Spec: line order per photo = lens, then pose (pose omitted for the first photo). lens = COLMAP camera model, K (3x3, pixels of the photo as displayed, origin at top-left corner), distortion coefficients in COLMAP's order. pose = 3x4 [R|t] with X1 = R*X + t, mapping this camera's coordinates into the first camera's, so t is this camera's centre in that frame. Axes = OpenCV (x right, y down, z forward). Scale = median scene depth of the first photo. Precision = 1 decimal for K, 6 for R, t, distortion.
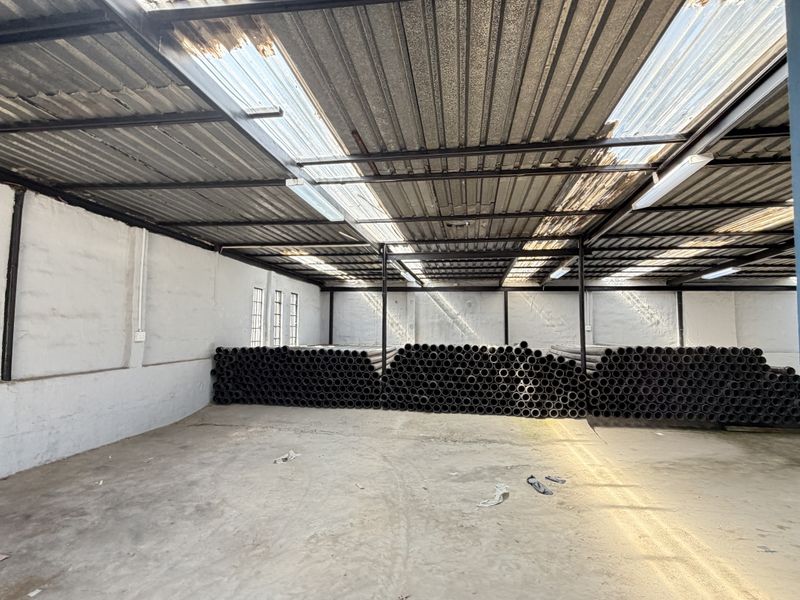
lens RADIAL K [[424.3, 0, 396.9], [0, 424.3, 304.0], [0, 0, 1]] dist [0.000079, -0.000113]
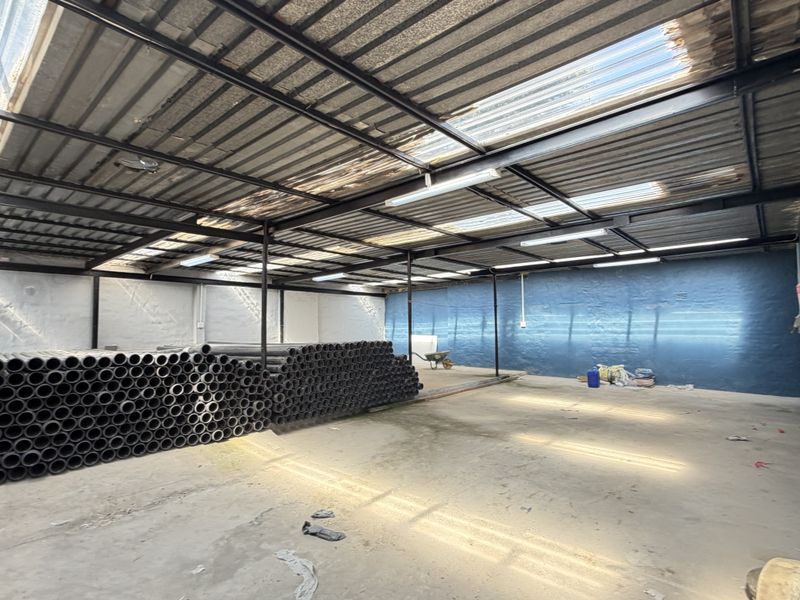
lens RADIAL K [[424.3, 0, 397.1], [0, 424.3, 302.3], [0, 0, 1]] dist [0.000079, -0.000113]
pose [[0.530811, 0.034704, 0.846780, -0.178130], [-0.041063, 0.999041, -0.015203, 0.009791], [-0.846495, -0.026702, 0.531727, 0.324662]]
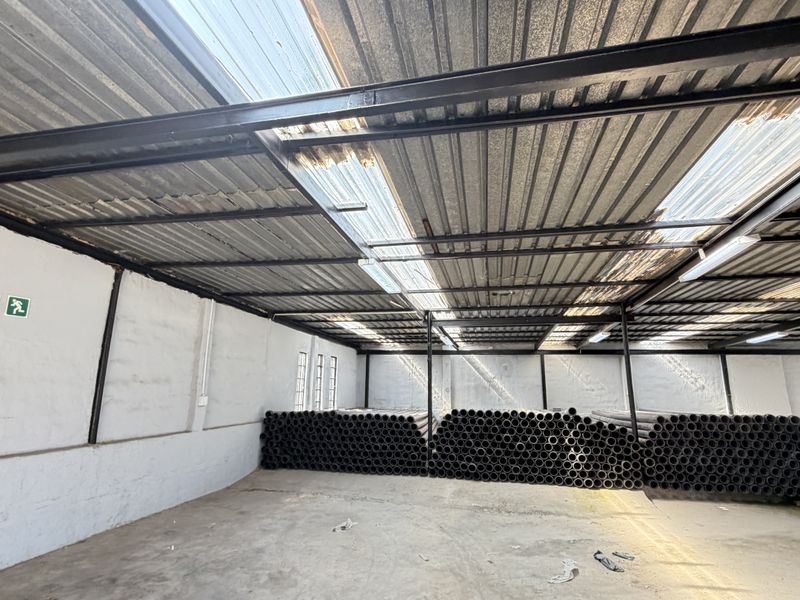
lens RADIAL K [[424.3, 0, 397.2], [0, 424.3, 303.6], [0, 0, 1]] dist [0.000079, -0.000113]
pose [[0.998649, -0.005373, -0.051677, -0.063795], [-0.001982, 0.989976, -0.141225, -0.013884], [0.051918, 0.141137, 0.988628, -0.048430]]
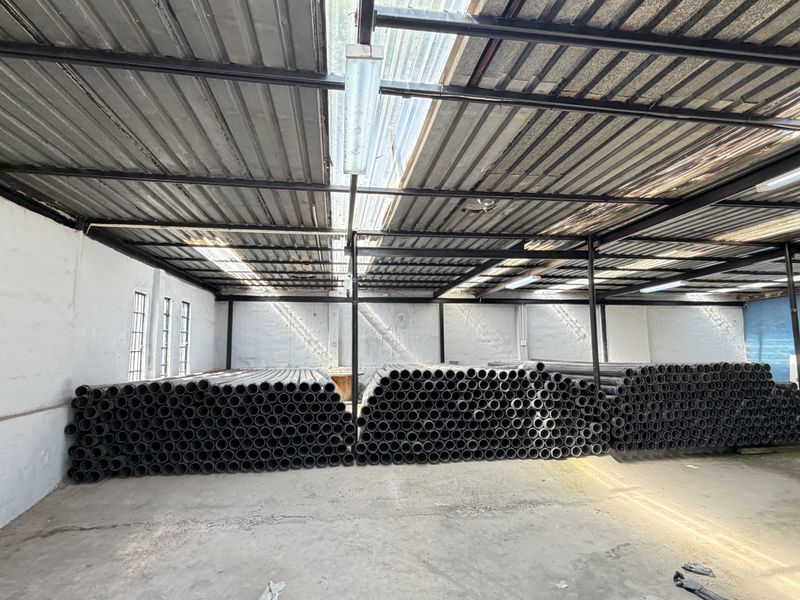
lens RADIAL K [[424.3, 0, 397.3], [0, 424.3, 302.2], [0, 0, 1]] dist [0.000079, -0.000113]
pose [[0.952181, 0.013347, 0.305241, -0.213810], [-0.001334, 0.999217, -0.039531, 0.006910], [-0.305530, 0.037233, 0.951454, 0.339898]]
